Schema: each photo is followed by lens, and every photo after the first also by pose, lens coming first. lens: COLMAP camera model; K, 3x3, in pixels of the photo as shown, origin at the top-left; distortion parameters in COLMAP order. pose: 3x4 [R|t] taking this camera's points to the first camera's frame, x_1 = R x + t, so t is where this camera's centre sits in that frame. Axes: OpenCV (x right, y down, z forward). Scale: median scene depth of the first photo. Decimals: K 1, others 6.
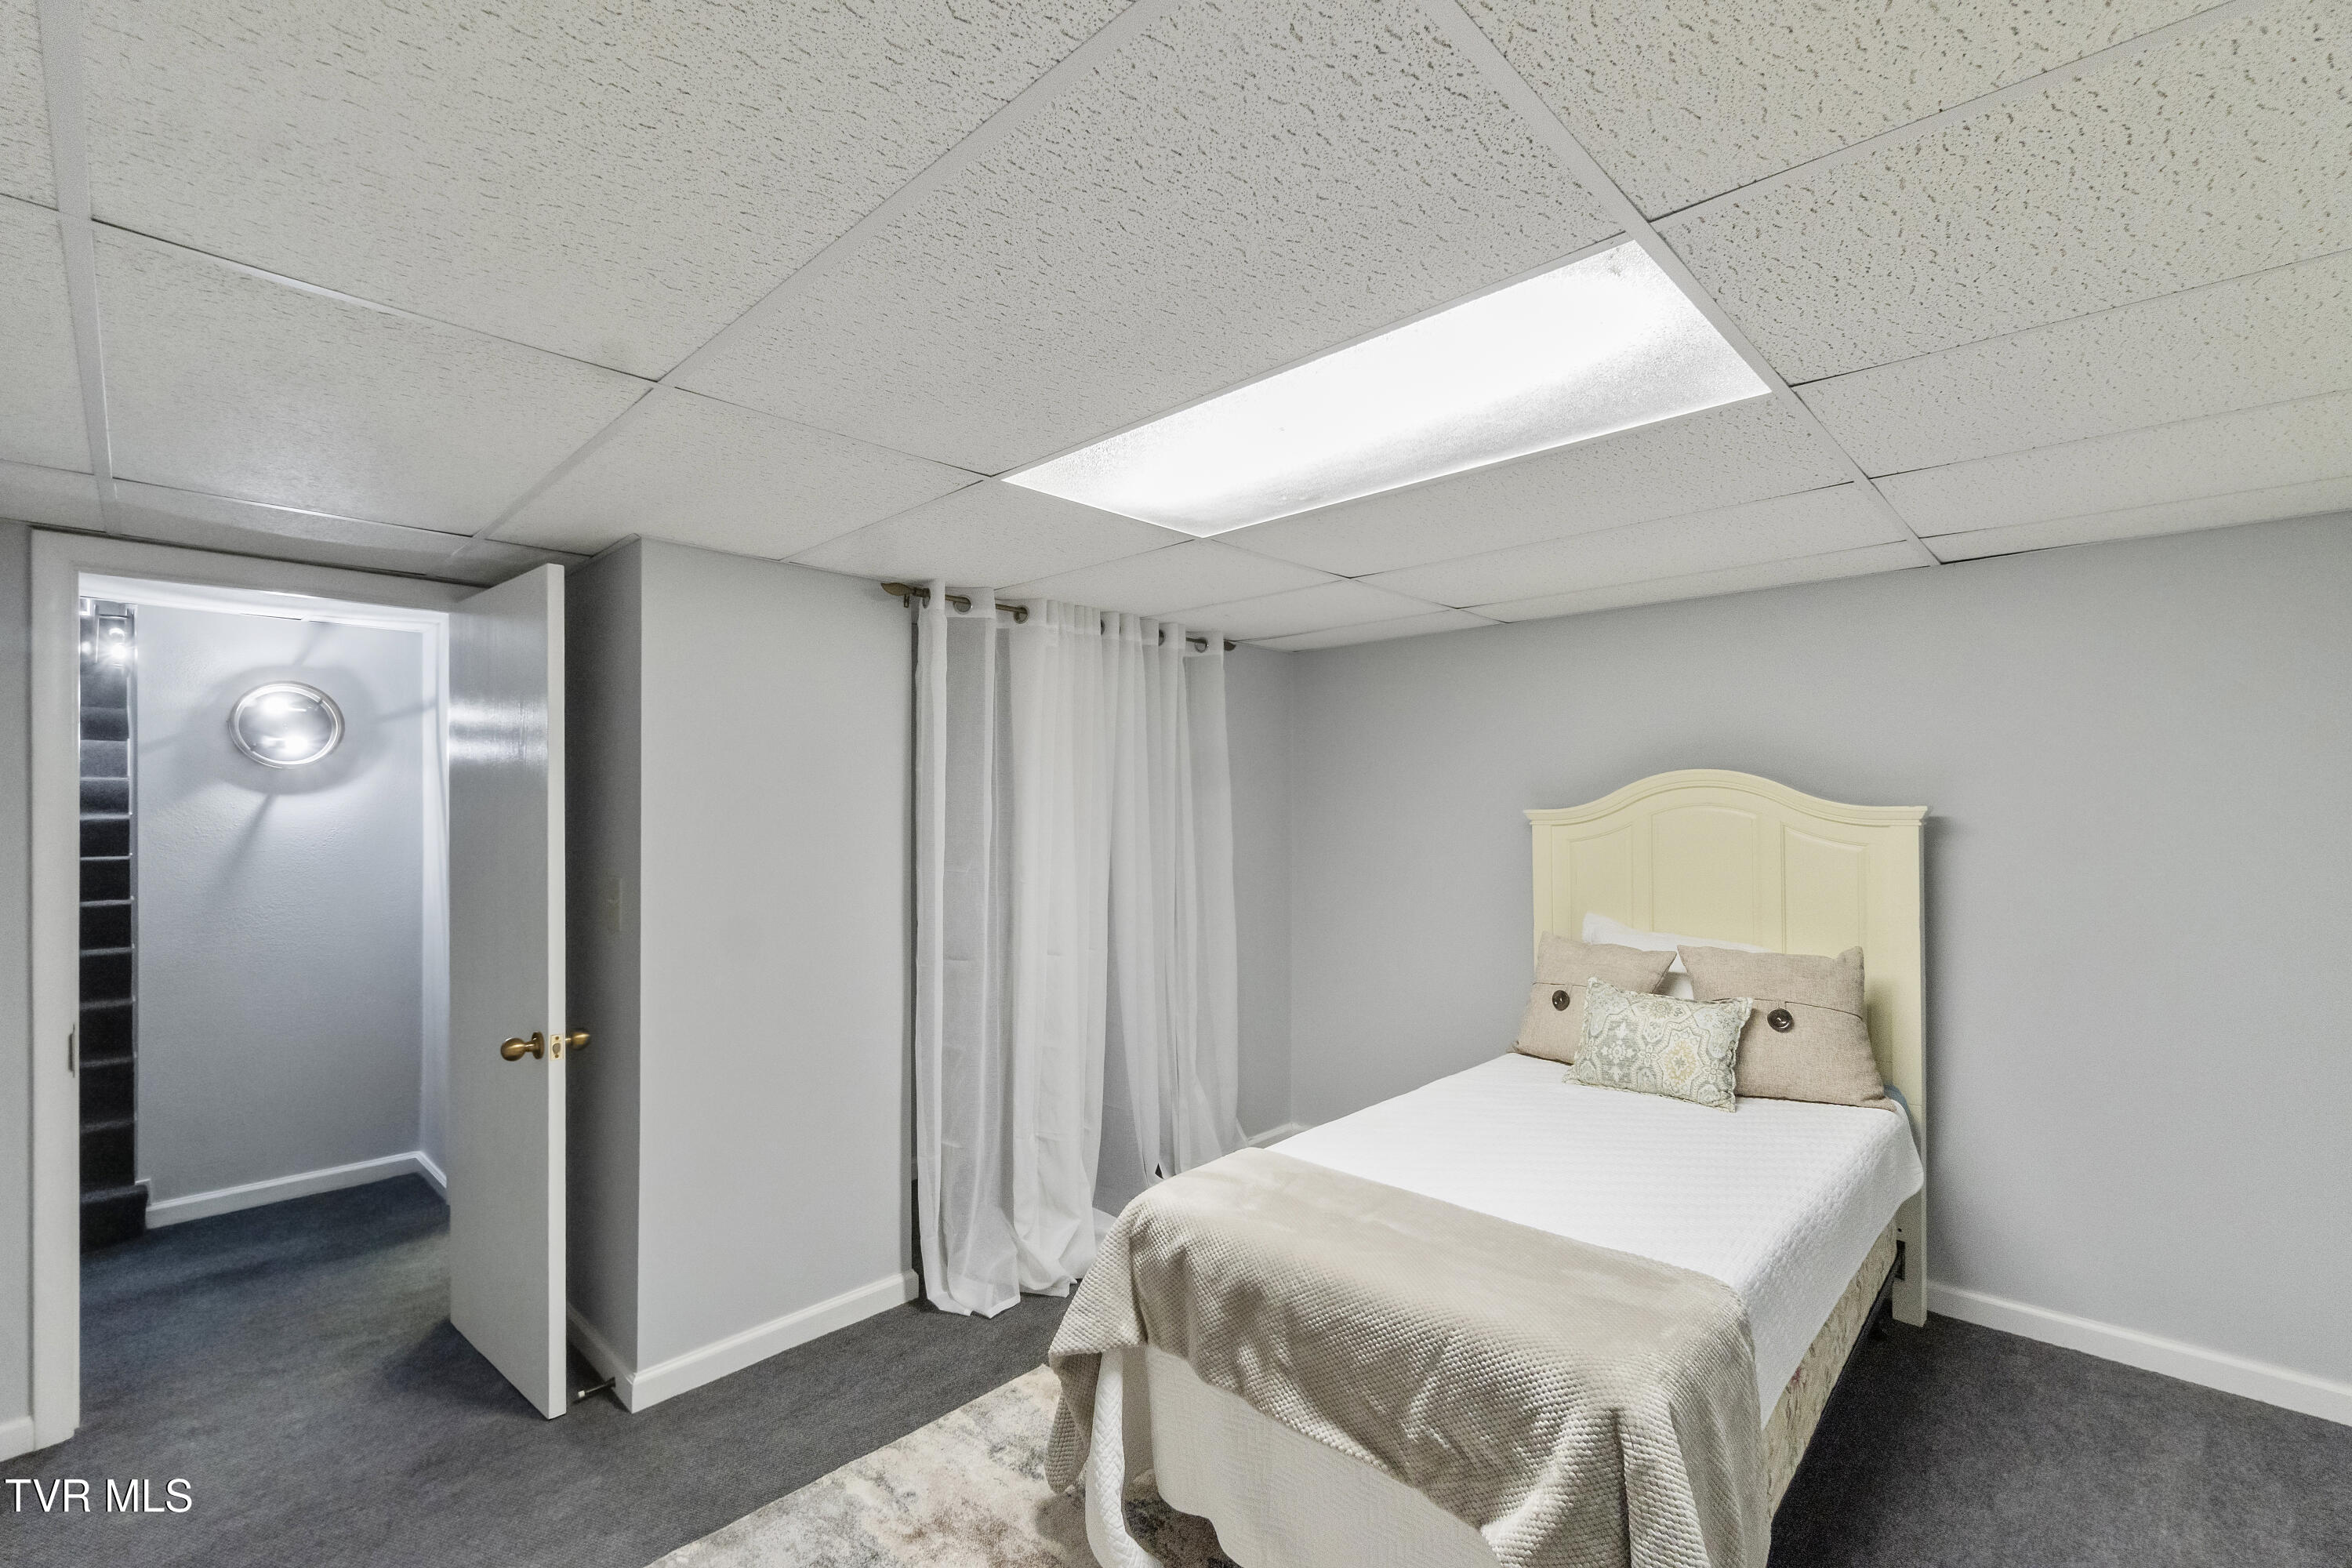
lens RADIAL K [[1011.5, 0, 1176.0], [0, 1011.5, 784.0], [0, 0, 1]] dist [-0.001228, -0.000179]
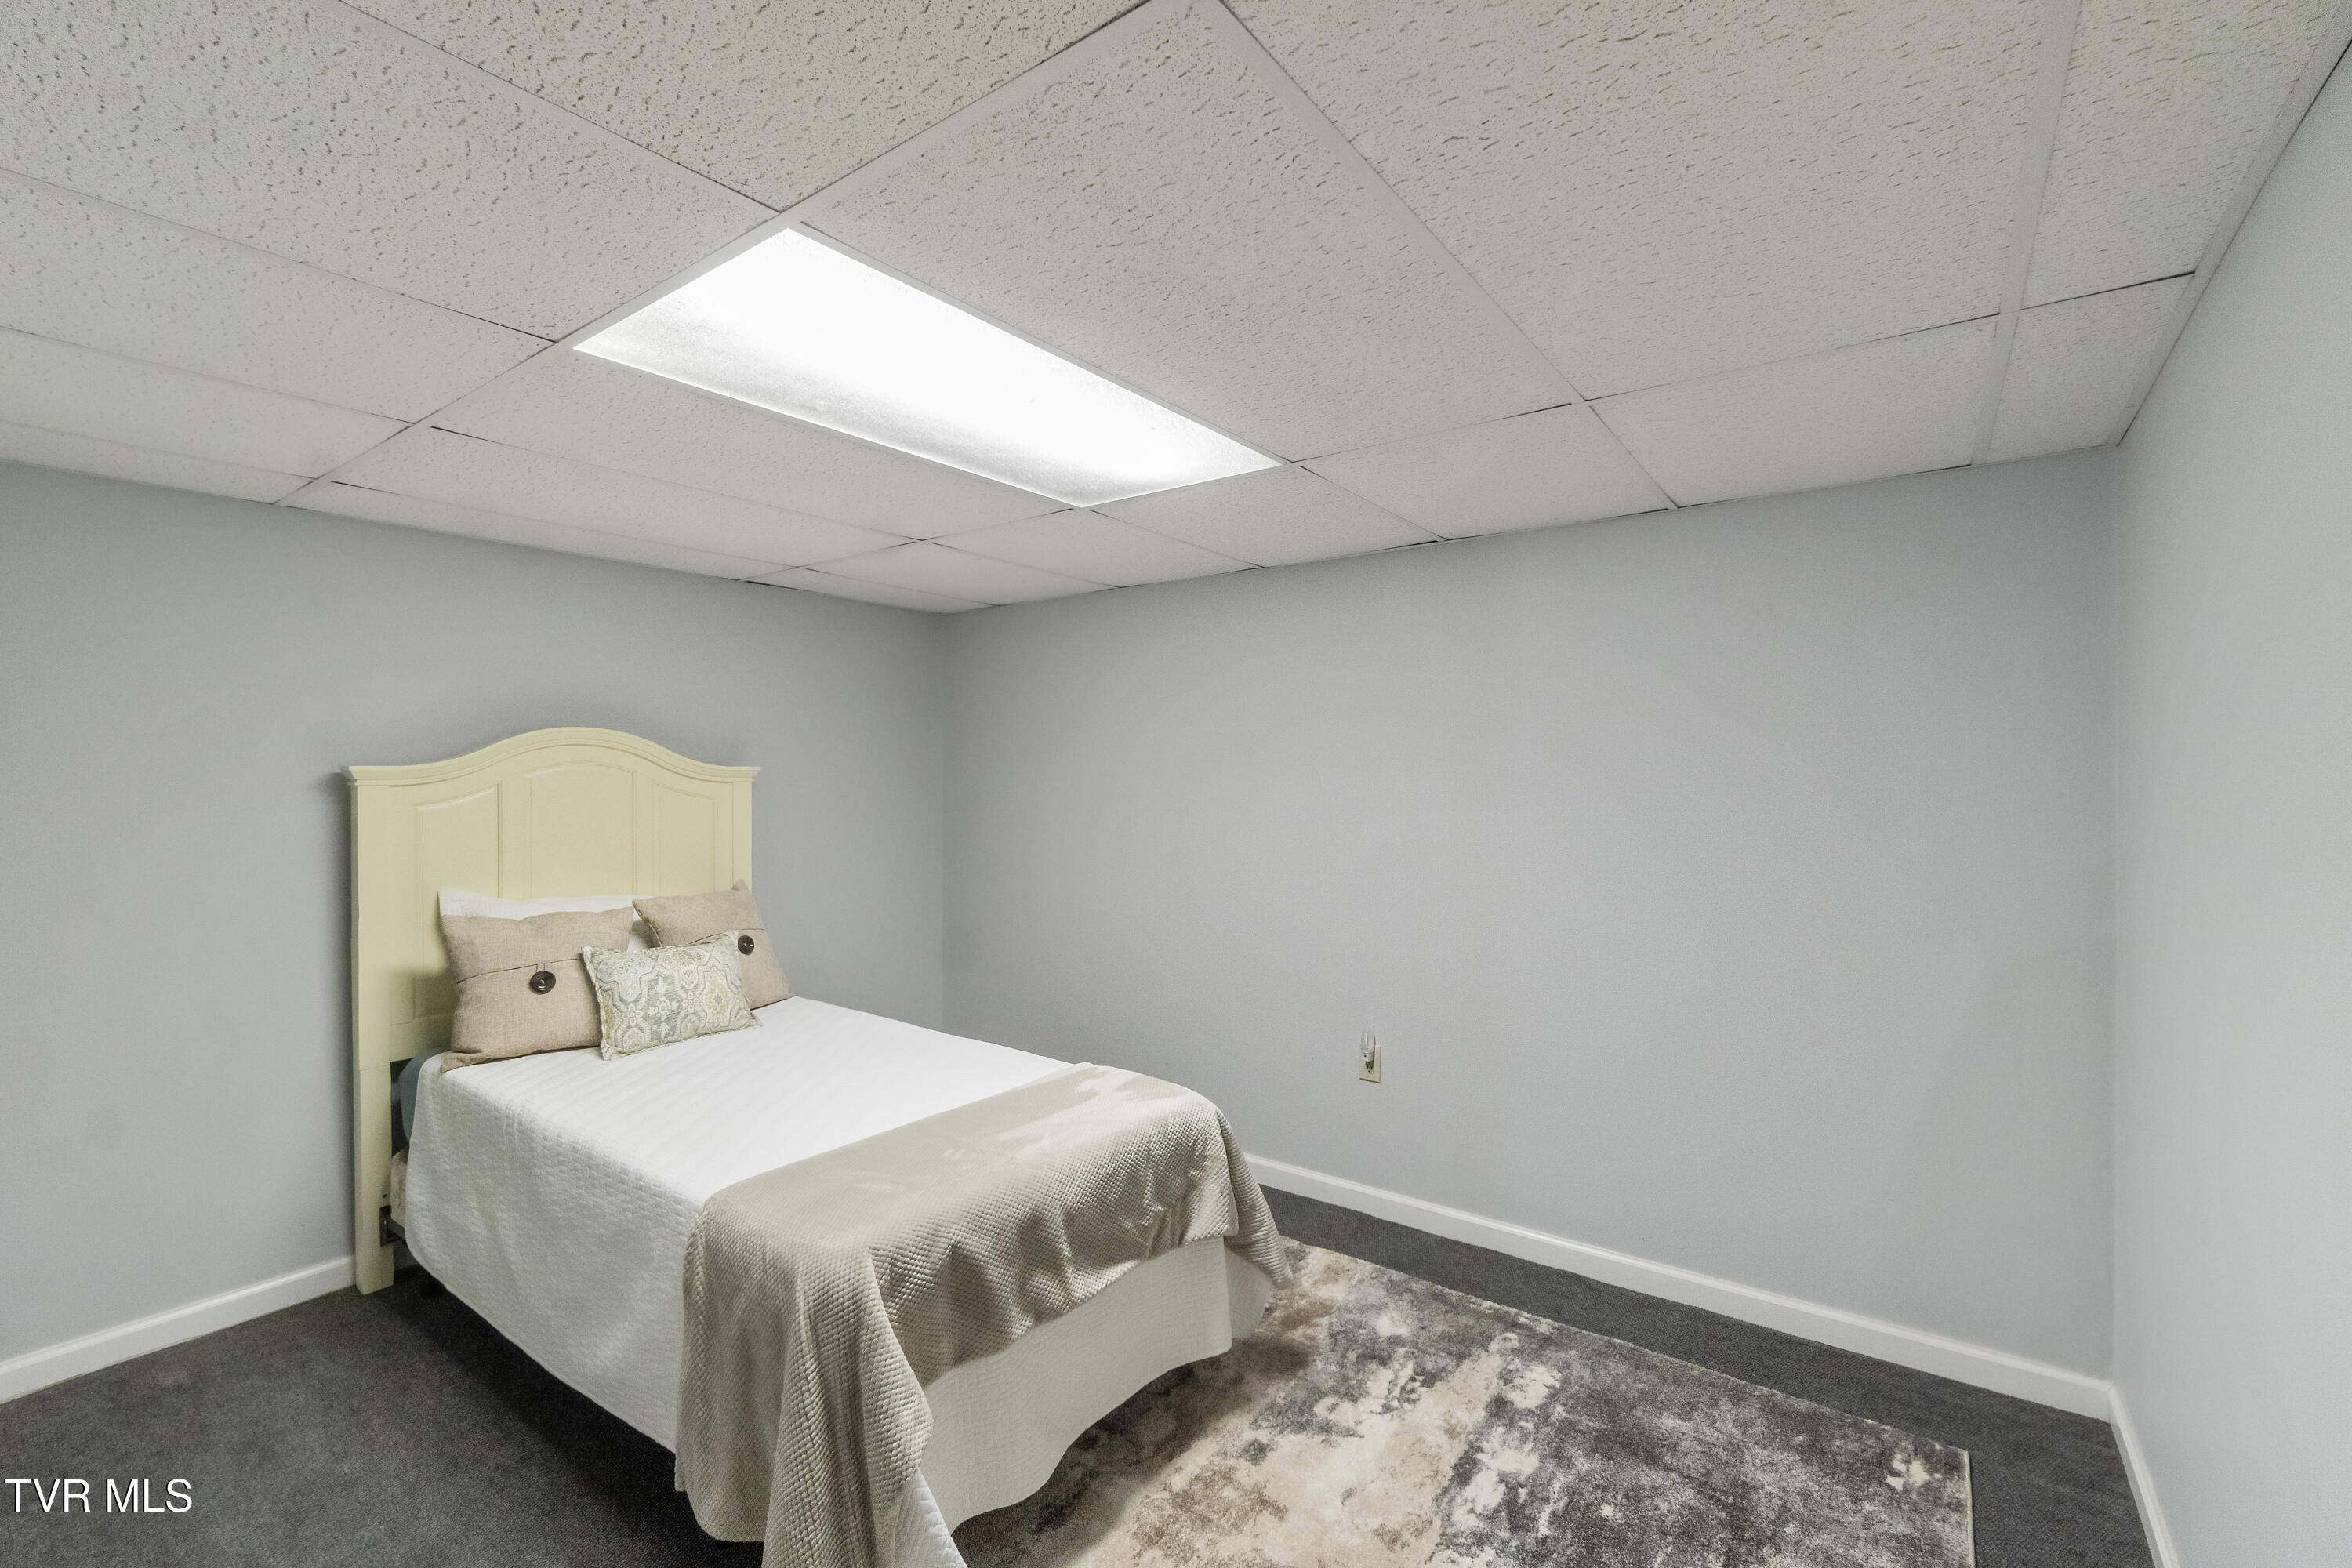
lens RADIAL K [[1011.5, 0, 1176.0], [0, 1011.5, 784.0], [0, 0, 1]] dist [-0.001228, -0.000179]
pose [[-0.132360, -0.001629, 0.991200, -0.638168], [-0.026208, 0.999655, -0.001857, 0.034443], [-0.990855, -0.026224, -0.132357, 0.662028]]
